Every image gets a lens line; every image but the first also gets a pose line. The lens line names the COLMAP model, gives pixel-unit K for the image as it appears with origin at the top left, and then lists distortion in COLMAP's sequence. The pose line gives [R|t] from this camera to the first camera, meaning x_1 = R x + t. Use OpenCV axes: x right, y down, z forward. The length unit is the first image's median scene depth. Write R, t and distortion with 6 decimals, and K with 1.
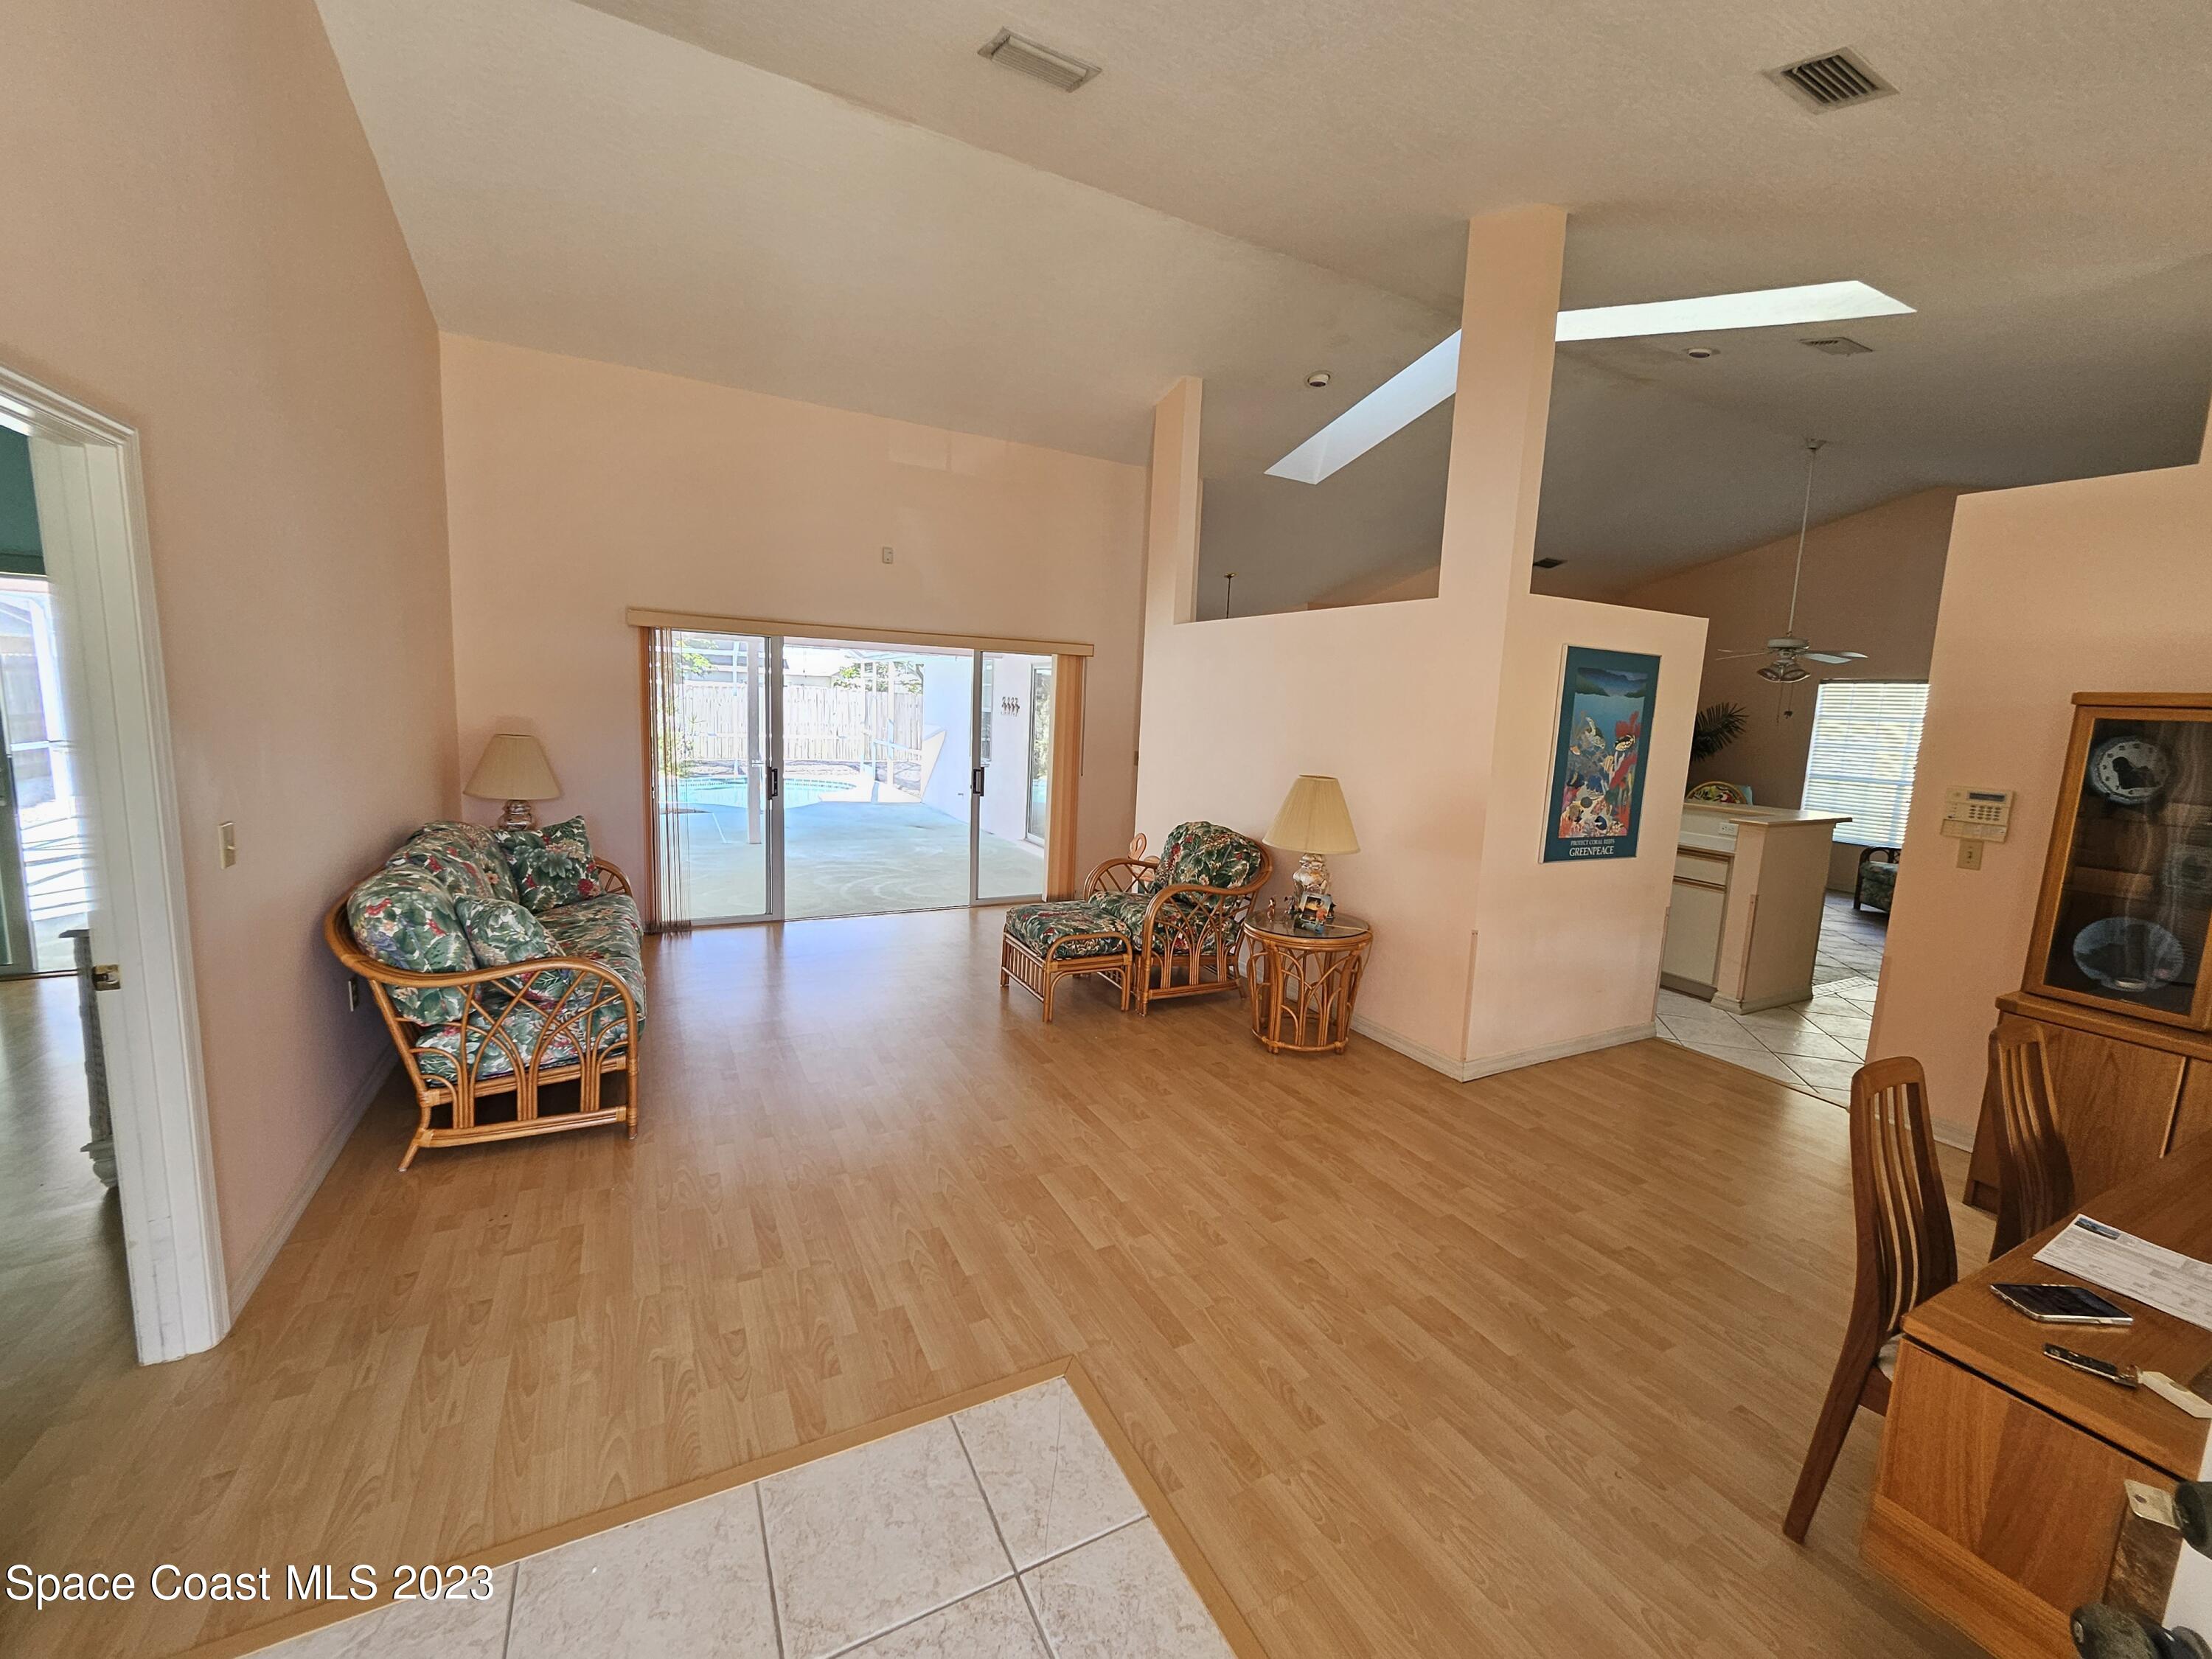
lens RADIAL K [[882.1, 0, 1101.7], [0, 882.1, 818.6], [0, 0, 1]] dist [-0.003373, -0.000030]
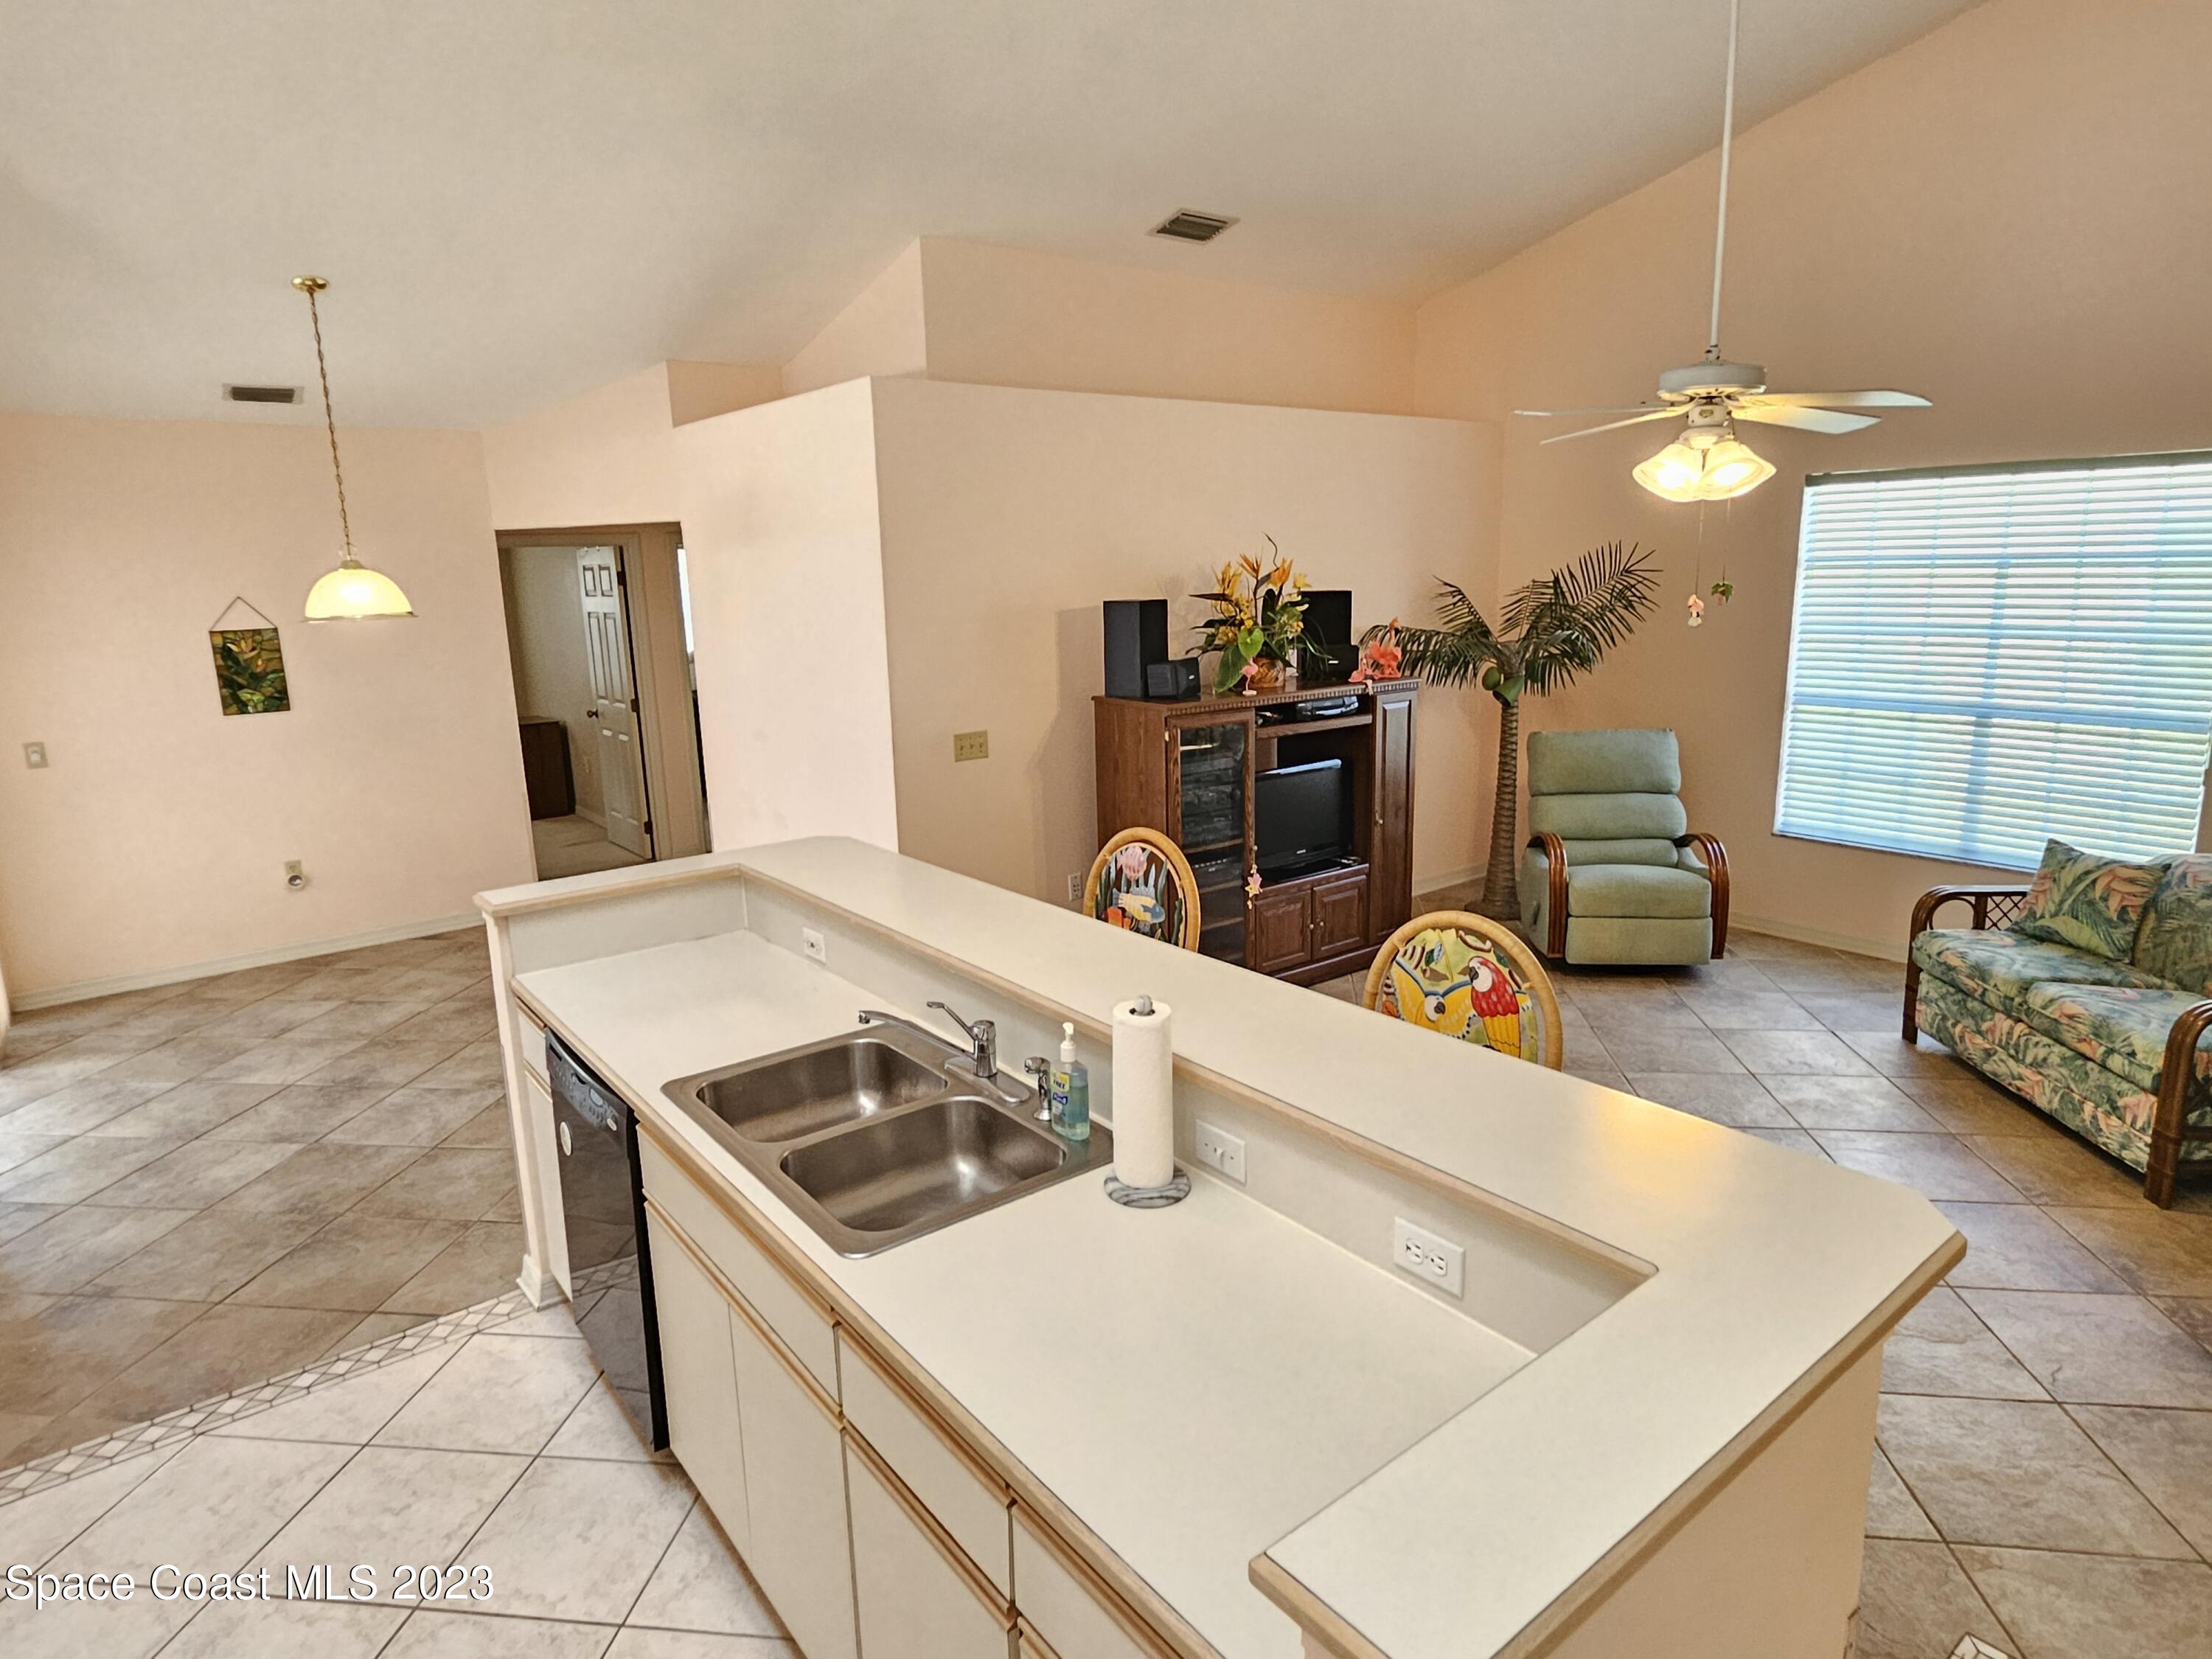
lens RADIAL K [[1263.1, 0, 1111.8], [0, 1263.1, 829.3], [0, 0, 1]] dist [0.008920, -0.007030]
pose [[0.980482, -0.098590, 0.170102, 0.379584], [0.086018, 0.993094, 0.079777, -0.068306], [-0.176793, -0.063588, 0.982192, 0.463715]]
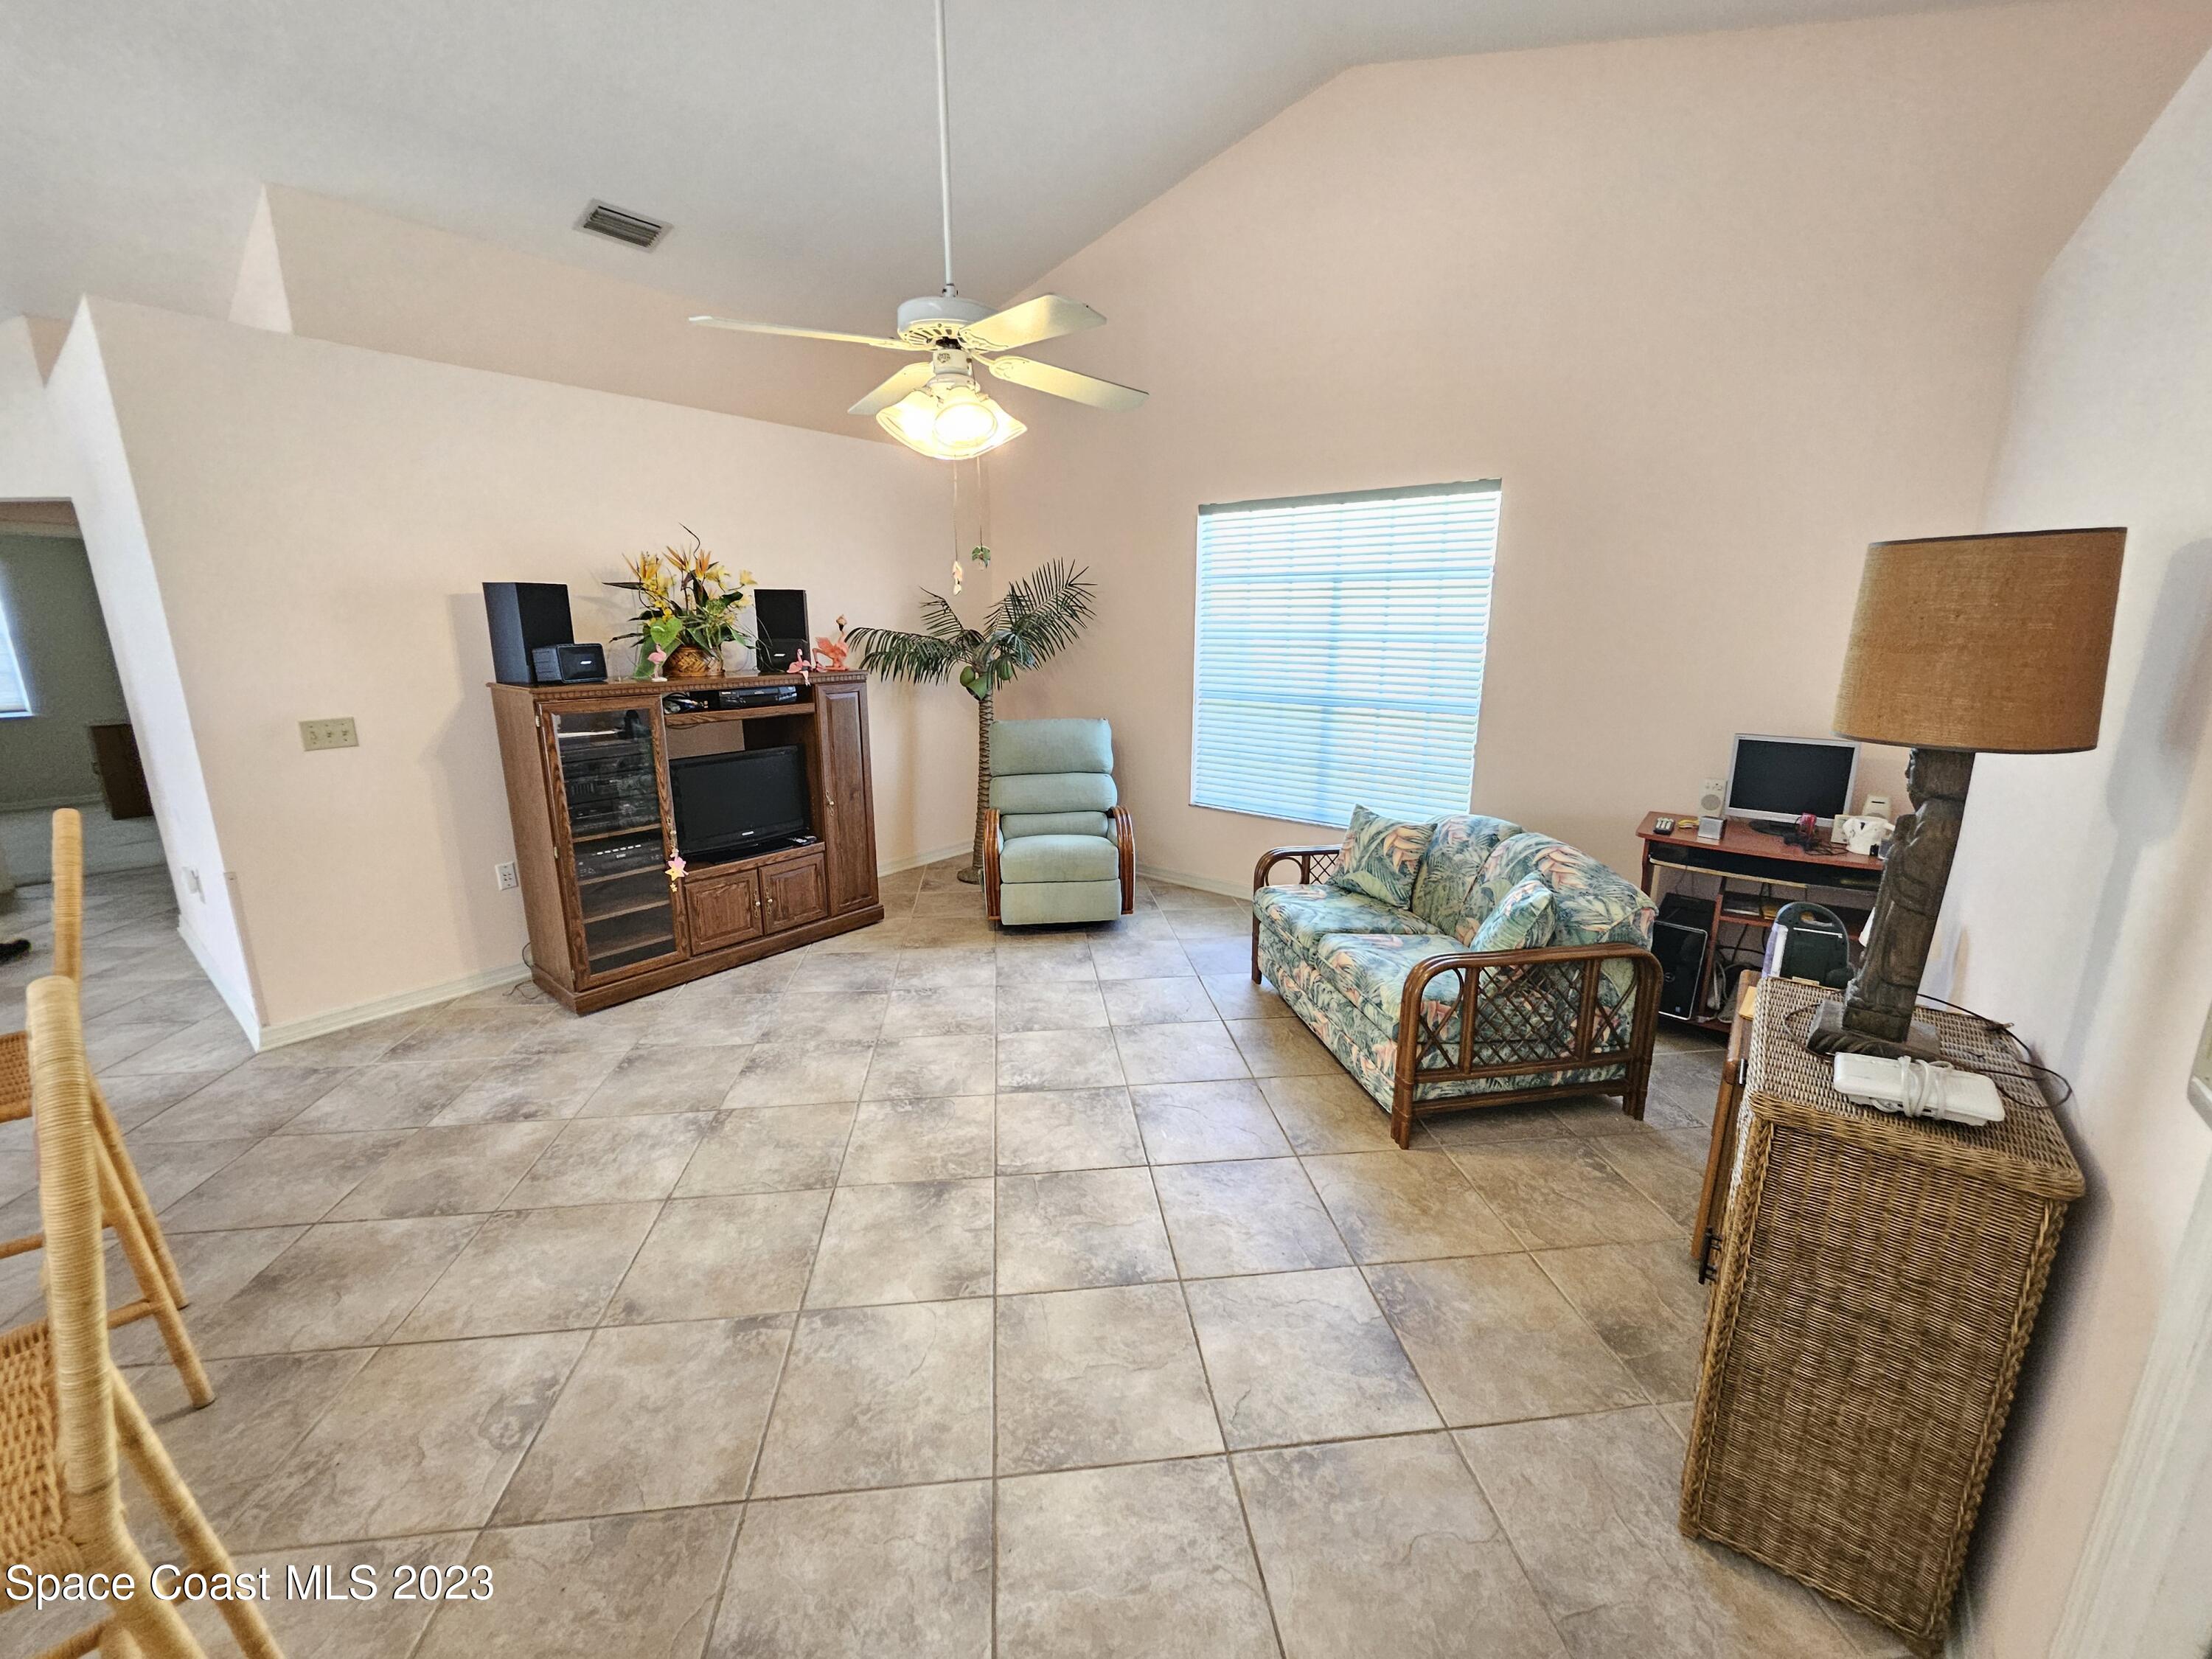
lens RADIAL K [[882.1, 0, 1097.7], [0, 882.1, 826.0], [0, 0, 1]] dist [-0.003373, -0.000030]
pose [[0.910253, -0.132684, 0.392218, 0.563747], [0.091020, 0.988215, 0.123067, -0.043372], [-0.403925, -0.076323, 0.911603, 0.567208]]
